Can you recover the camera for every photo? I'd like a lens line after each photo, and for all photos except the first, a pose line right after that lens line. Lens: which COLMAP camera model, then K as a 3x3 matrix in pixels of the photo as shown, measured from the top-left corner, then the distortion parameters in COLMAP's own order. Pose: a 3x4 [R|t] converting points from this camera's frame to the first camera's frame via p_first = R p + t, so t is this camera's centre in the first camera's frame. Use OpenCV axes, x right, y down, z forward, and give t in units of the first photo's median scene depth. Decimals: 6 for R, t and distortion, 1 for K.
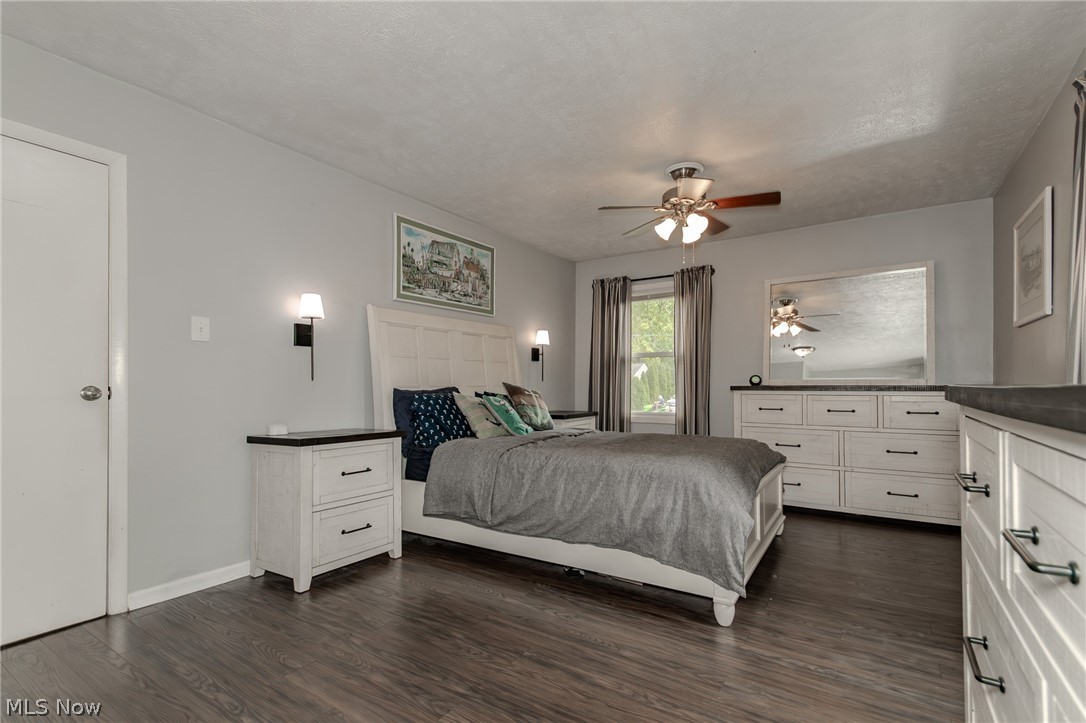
lens RADIAL K [[507.3, 0, 543.9], [0, 507.3, 380.6], [0, 0, 1]] dist [0.016318, -0.000032]
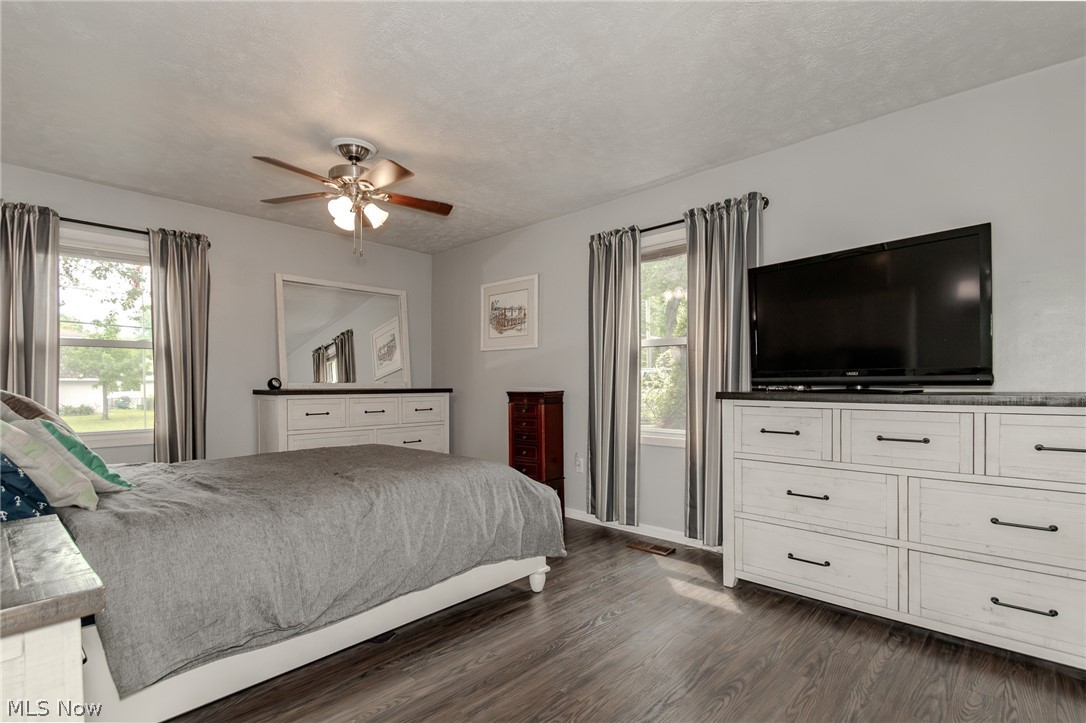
lens RADIAL K [[518.5, 0, 542.0], [0, 518.5, 385.2], [0, 0, 1]] dist [0.000741, -0.000268]
pose [[0.171718, -0.001914, 0.985144, -0.539728], [-0.009597, 0.999947, 0.003615, -0.006619], [-0.985099, -0.010075, 0.171691, 0.501674]]
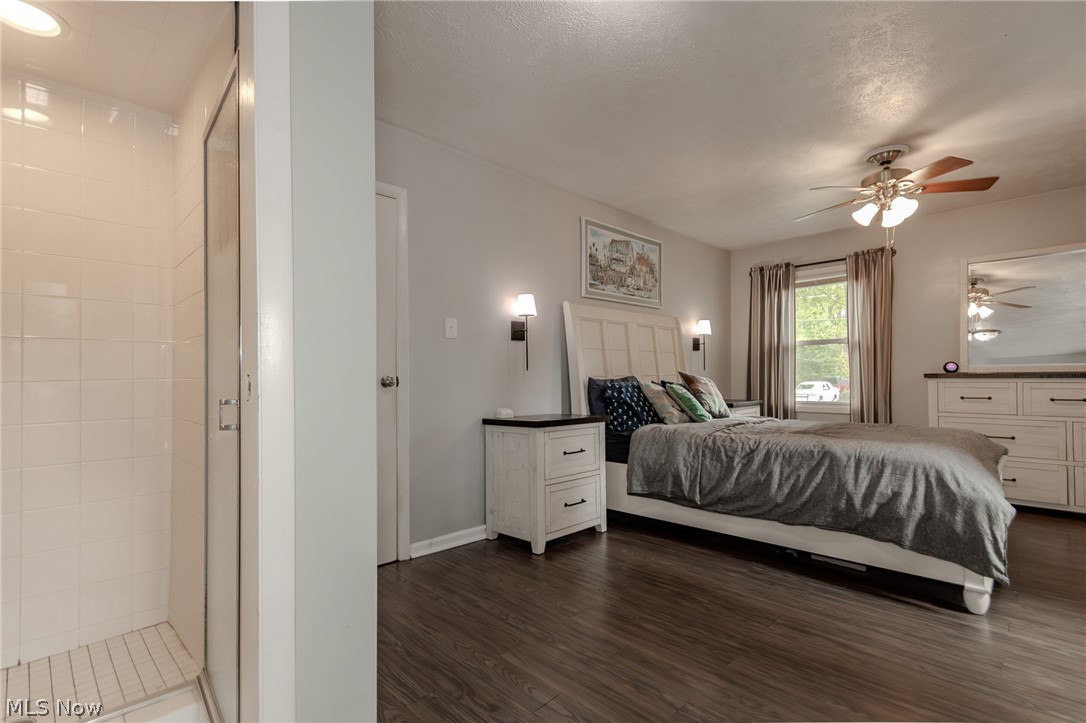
lens RADIAL K [[509.8, 0, 541.3], [0, 509.8, 369.8], [0, 0, 1]] dist [0.007258, -0.000725]
pose [[0.979375, -0.008885, -0.201856, -0.171823], [0.008284, 0.999958, -0.003823, 0.001935], [0.201882, 0.002072, 0.979408, -0.093621]]
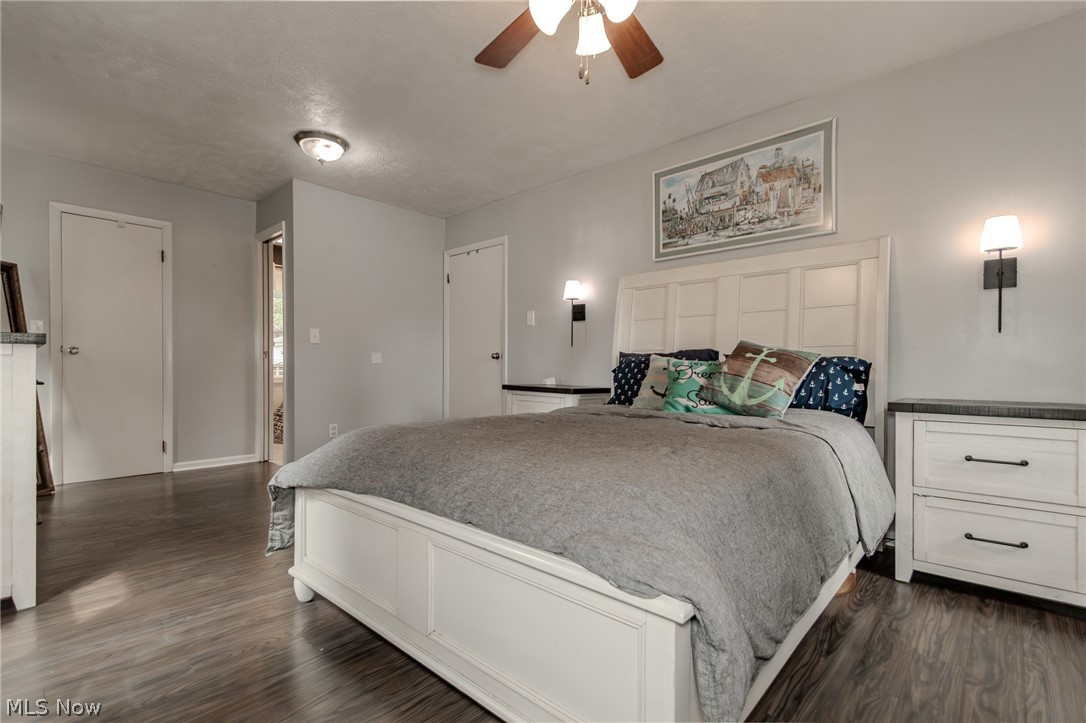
lens RADIAL K [[509.8, 0, 541.3], [0, 509.8, 369.8], [0, 0, 1]] dist [0.007258, -0.000725]
pose [[-0.171050, 0.010312, -0.985208, 0.751797], [0.006639, 0.999935, 0.009314, 0.040853], [0.985240, -0.004948, -0.171108, 1.005354]]
